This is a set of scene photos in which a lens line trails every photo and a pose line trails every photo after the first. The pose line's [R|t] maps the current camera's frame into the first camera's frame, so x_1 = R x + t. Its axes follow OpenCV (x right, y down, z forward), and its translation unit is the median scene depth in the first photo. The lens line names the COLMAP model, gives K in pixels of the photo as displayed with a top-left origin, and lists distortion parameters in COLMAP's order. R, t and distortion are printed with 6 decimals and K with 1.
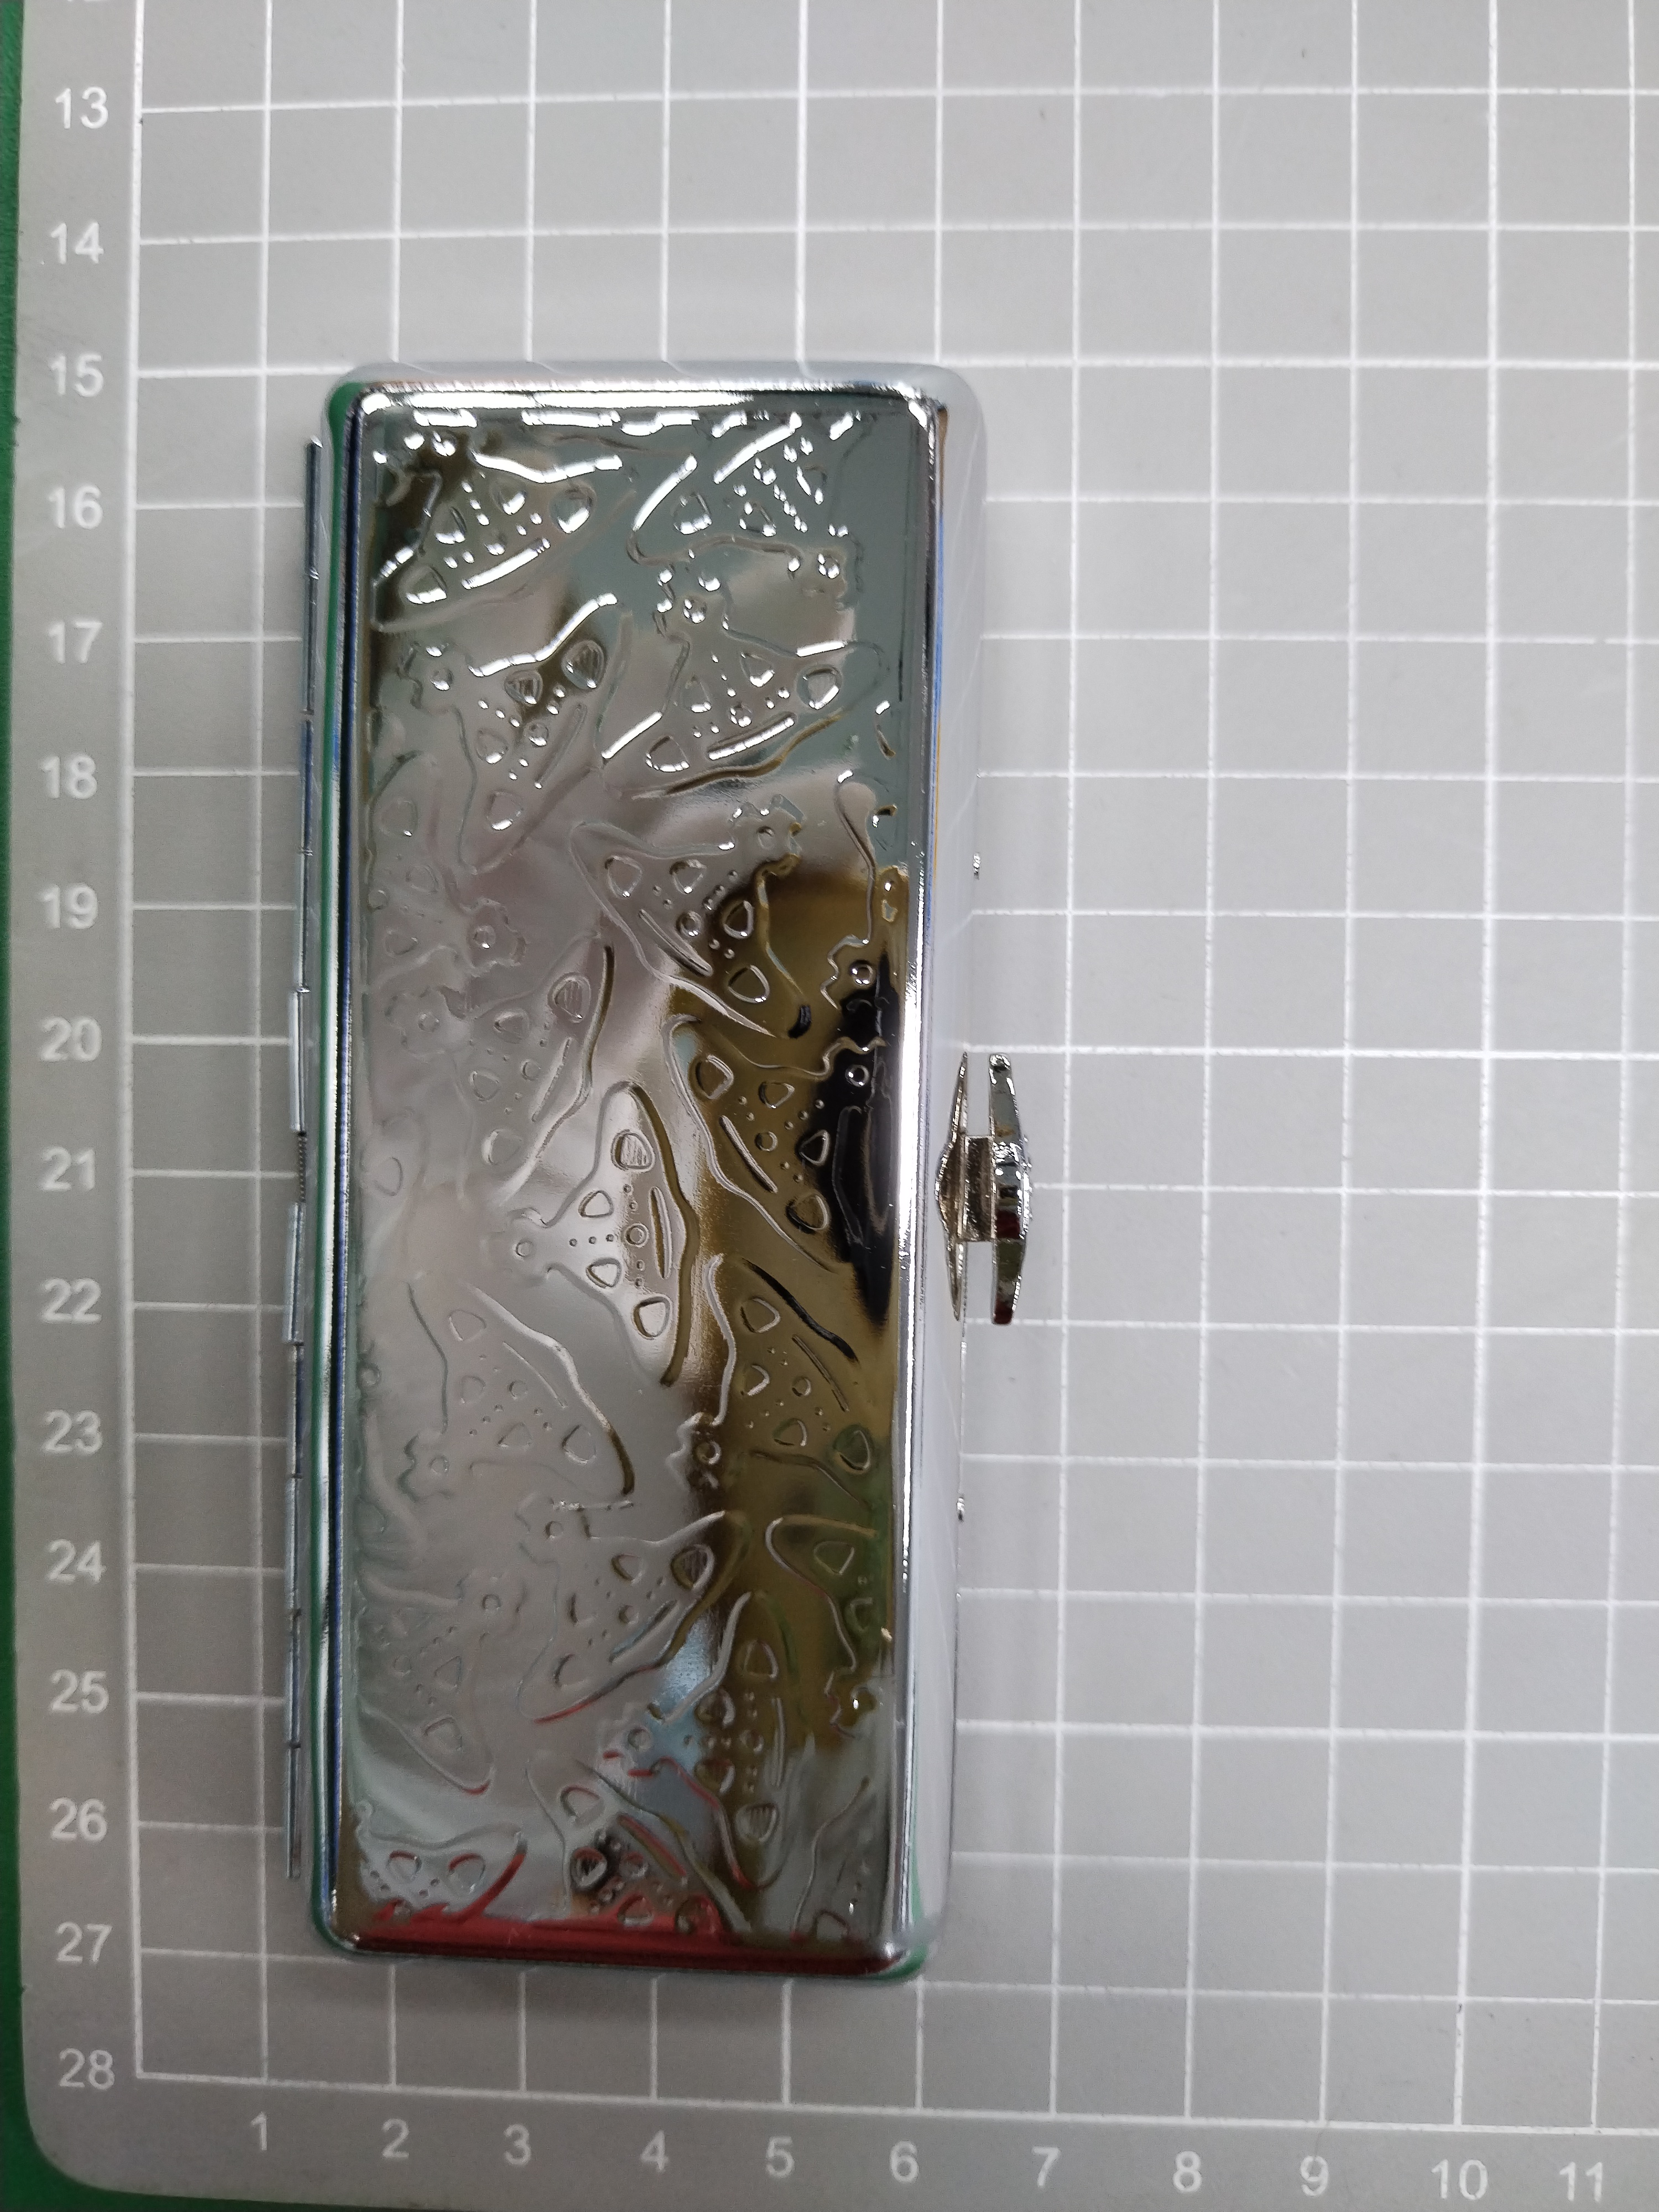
lens RADIAL K [[1625.7, 0, 829.5], [0, 1625.7, 1106.0], [0, 0, 1]] dist [-0.061953, 0.022794]
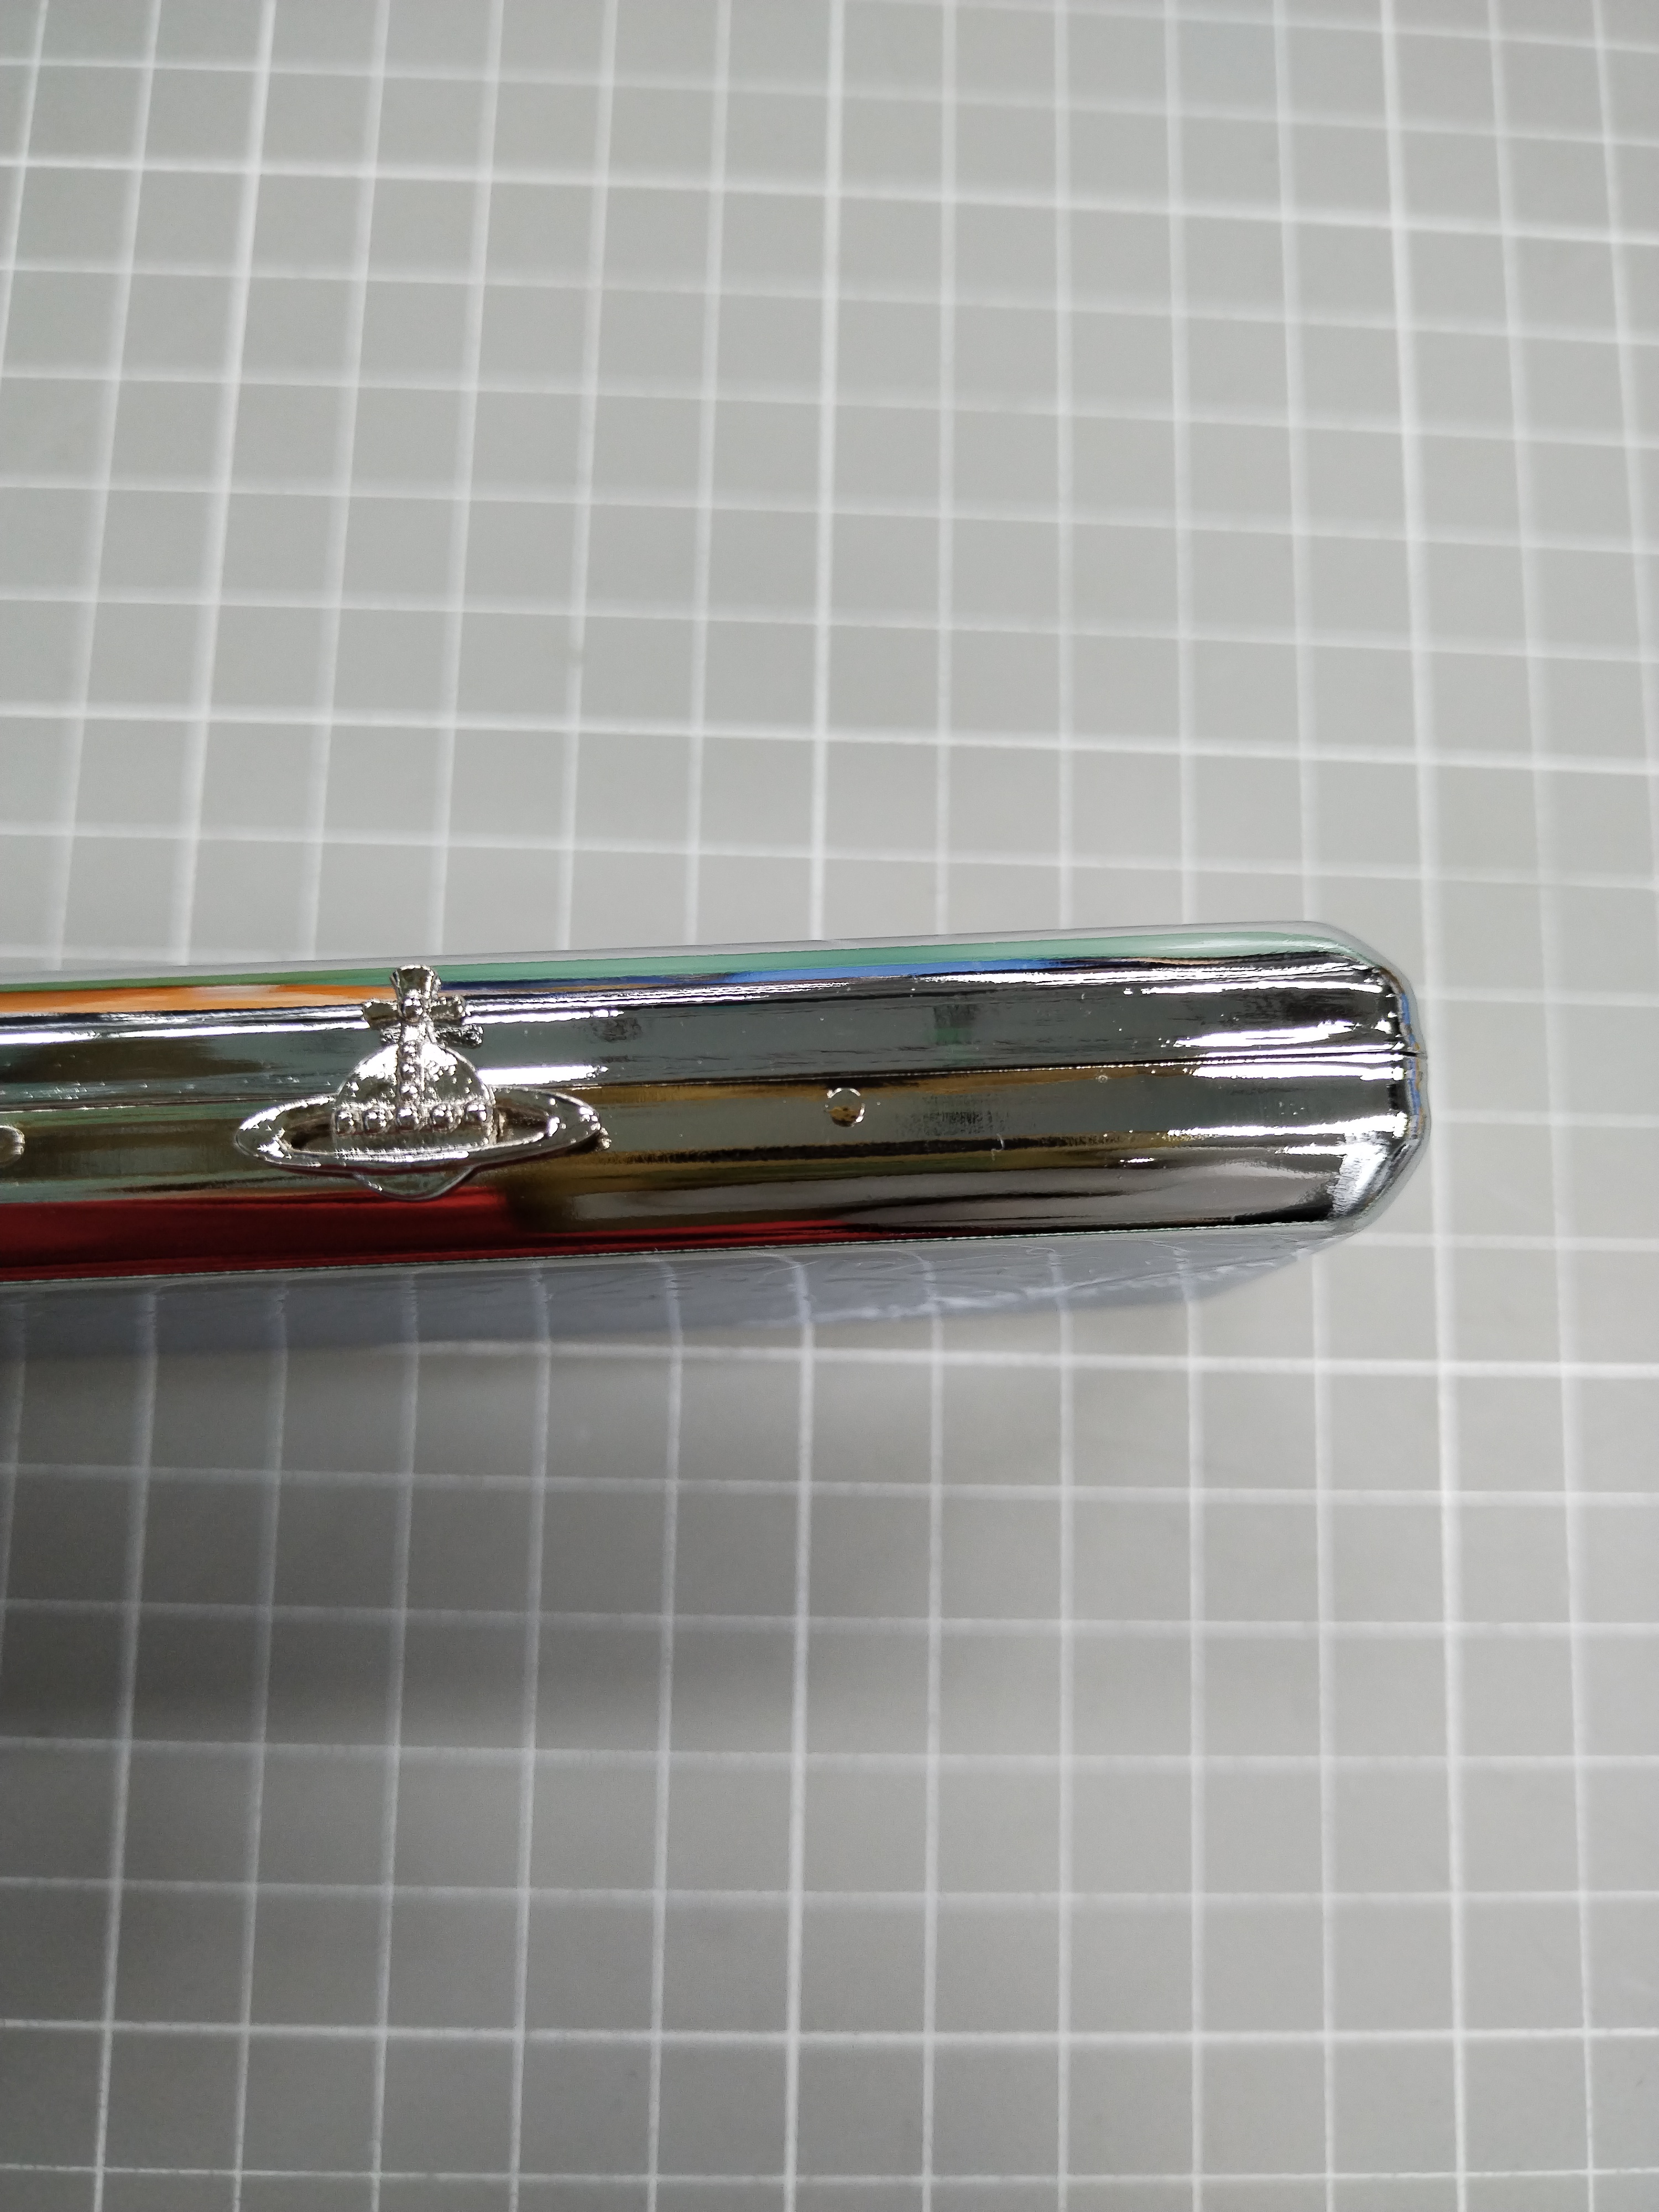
lens RADIAL K [[1625.7, 0, 829.5], [0, 1625.7, 1106.0], [0, 0, 1]] dist [-0.061953, 0.022794]
pose [[0.996022, 0.022065, 0.086328, 0.753545], [-0.007674, 0.986496, -0.163604, -0.014364], [-0.088772, 0.162291, 0.982742, -0.103375]]
